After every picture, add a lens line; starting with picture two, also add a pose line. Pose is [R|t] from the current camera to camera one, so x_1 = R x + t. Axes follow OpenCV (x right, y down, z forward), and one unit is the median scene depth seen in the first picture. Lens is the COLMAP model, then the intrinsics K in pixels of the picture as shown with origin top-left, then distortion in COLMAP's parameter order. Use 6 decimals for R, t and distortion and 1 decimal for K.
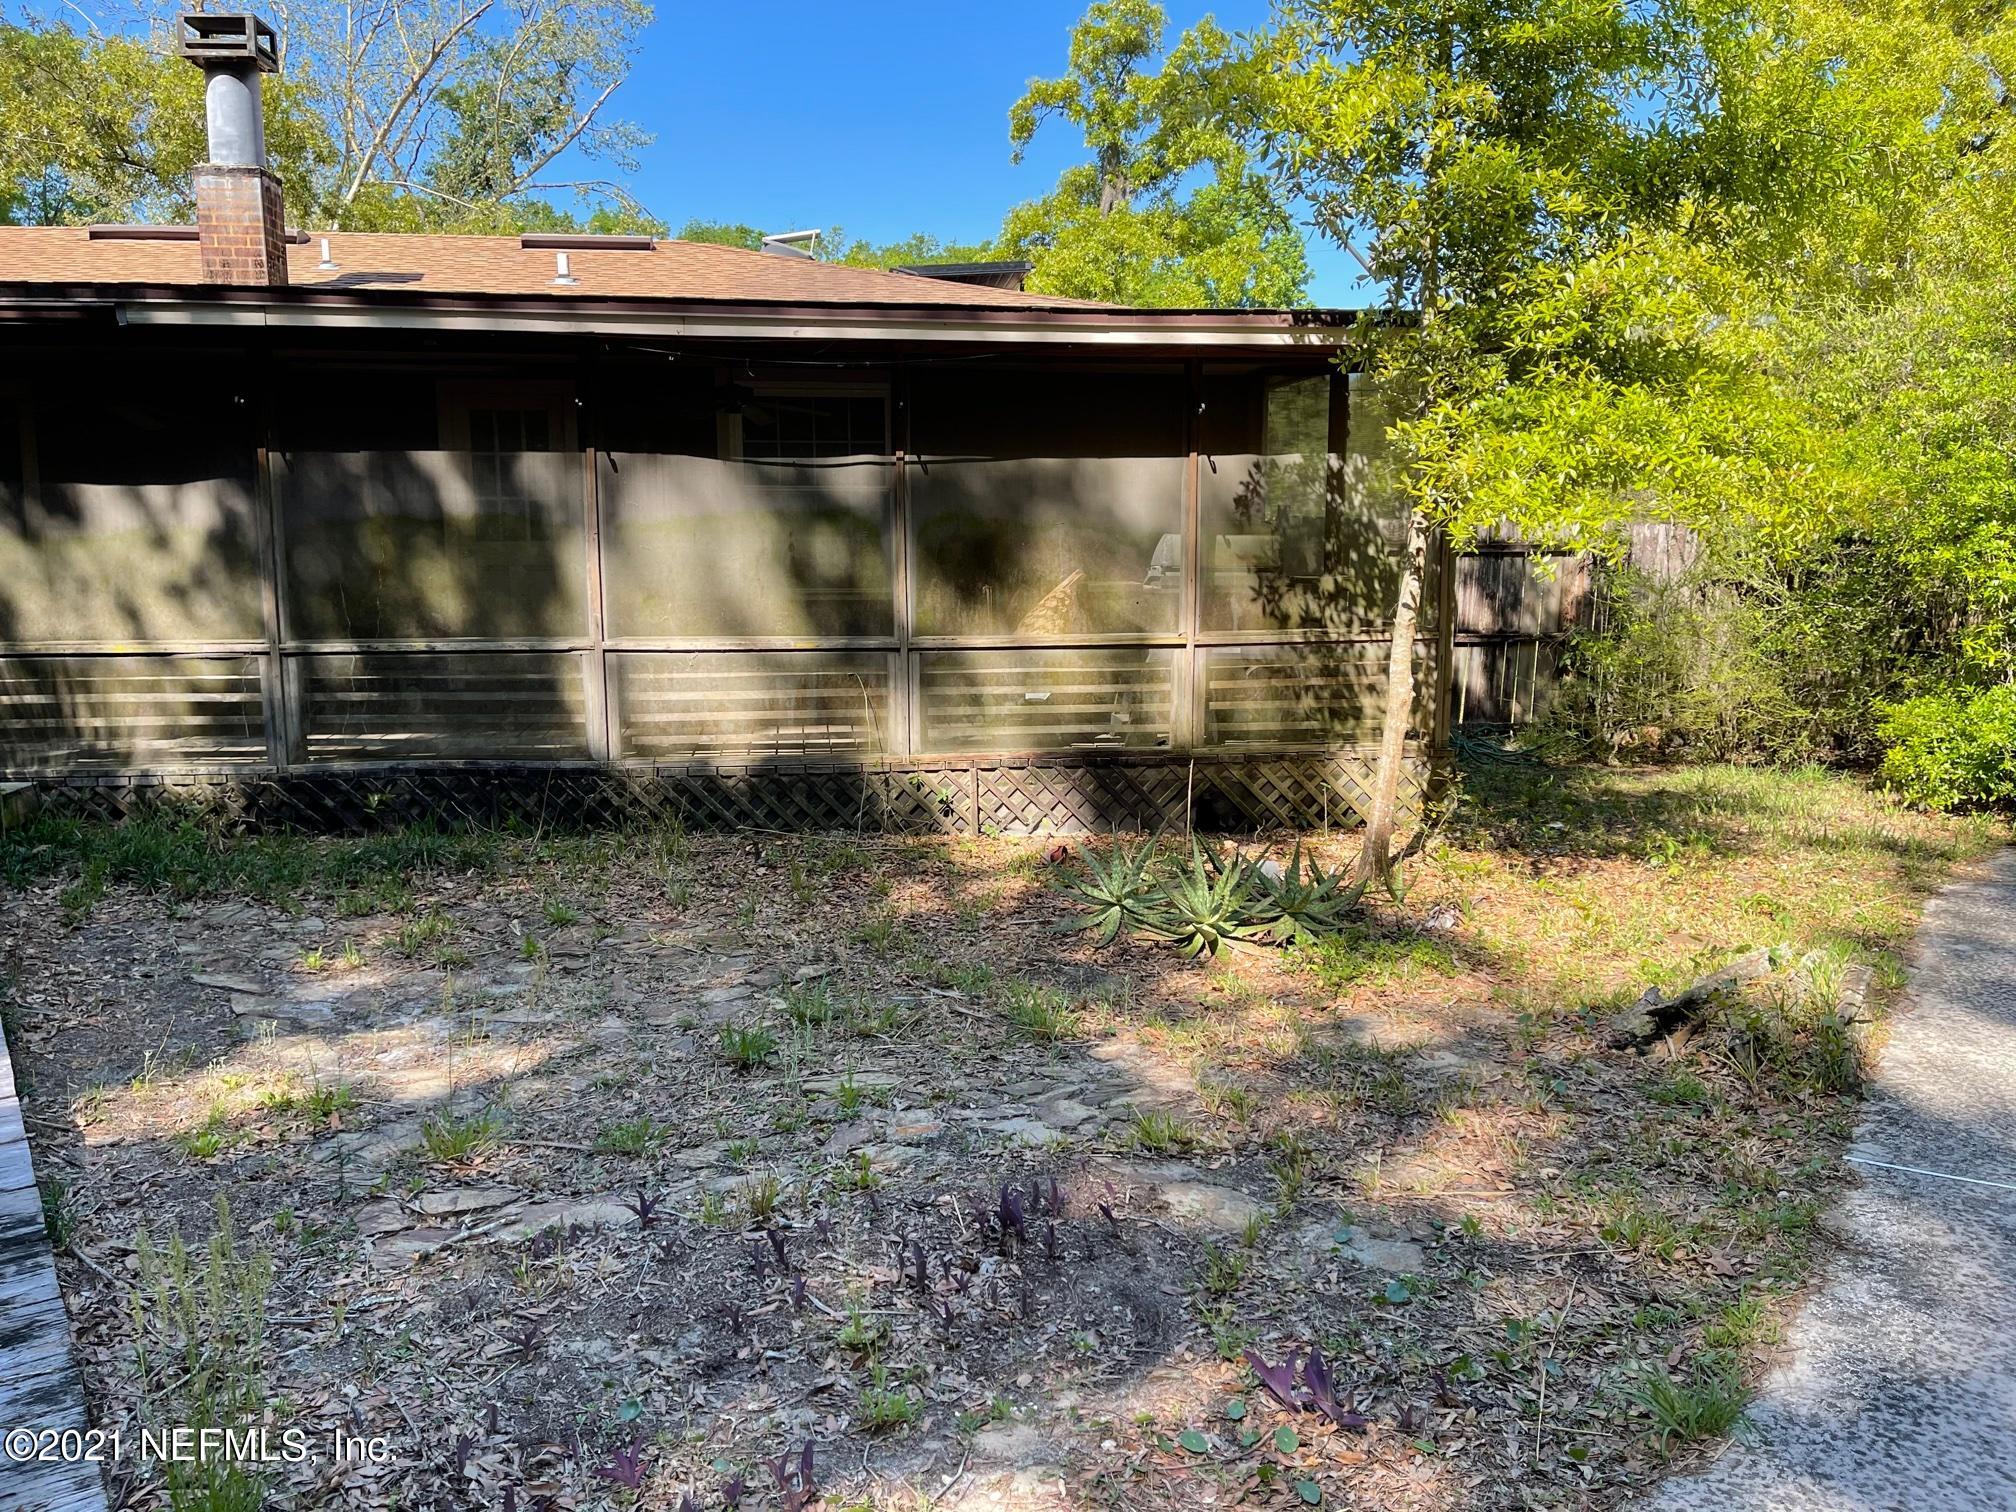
lens RADIAL K [[1498.6, 0, 1021.3], [0, 1498.6, 762.1], [0, 0, 1]] dist [0.031813, -0.046260]
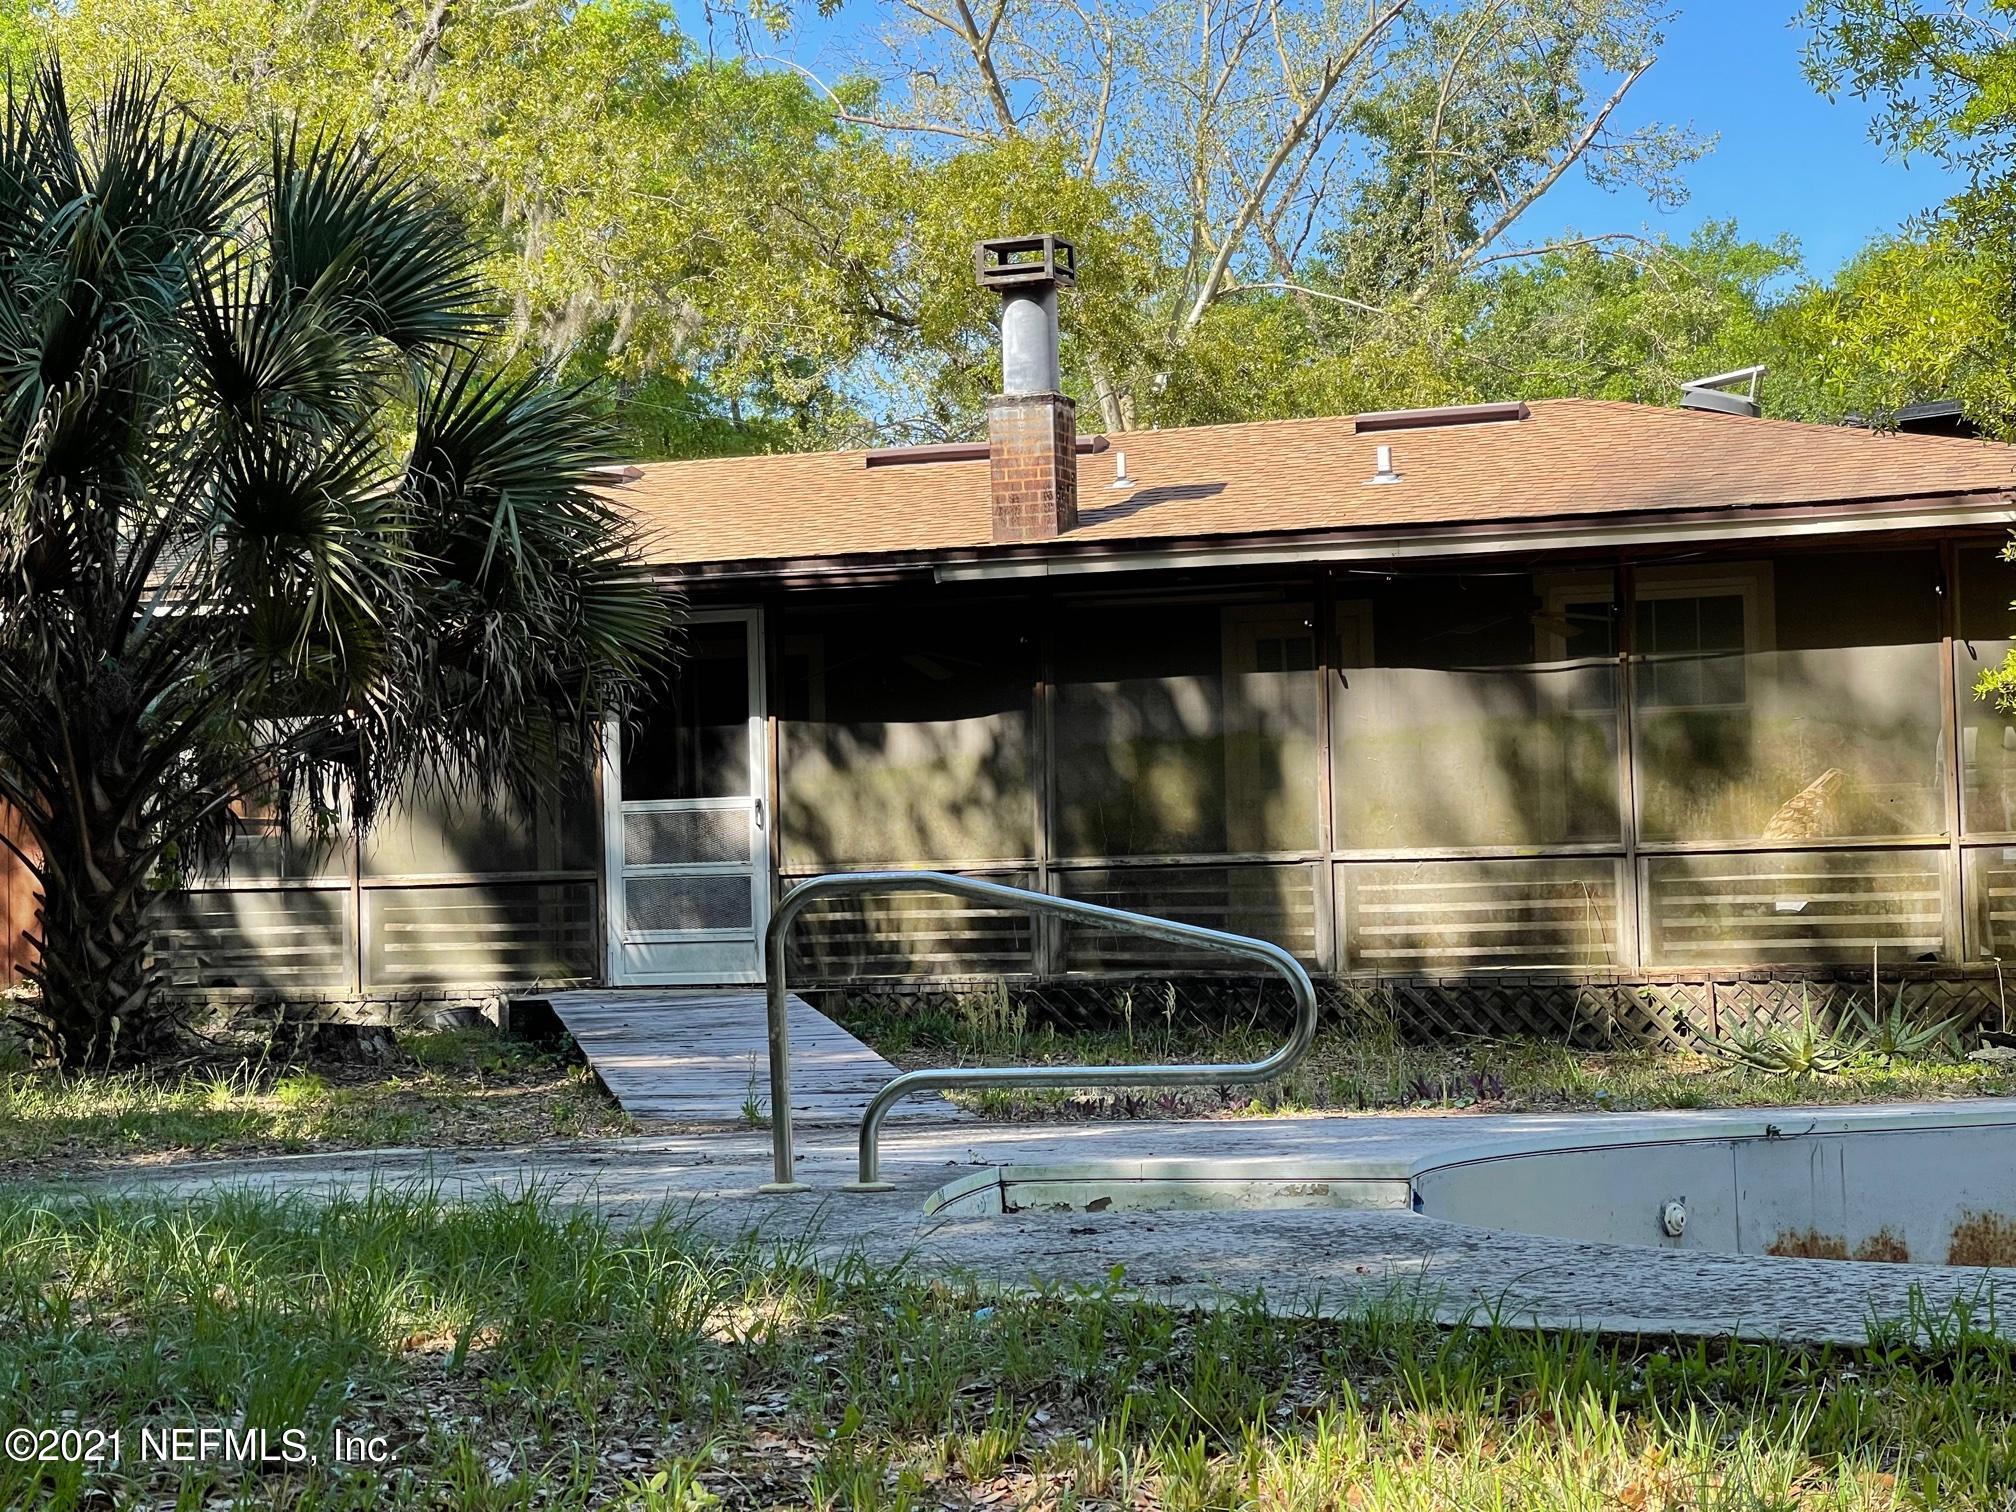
lens RADIAL K [[3756.8, 0, 1007.2], [0, 3756.8, 757.0], [0, 0, 1]] dist [-0.073346, 0.000000]
pose [[0.890521, -0.045437, -0.452667, 0.633484], [-0.043923, 0.981765, -0.184953, 0.313643], [0.452816, 0.184587, 0.872287, -1.236633]]
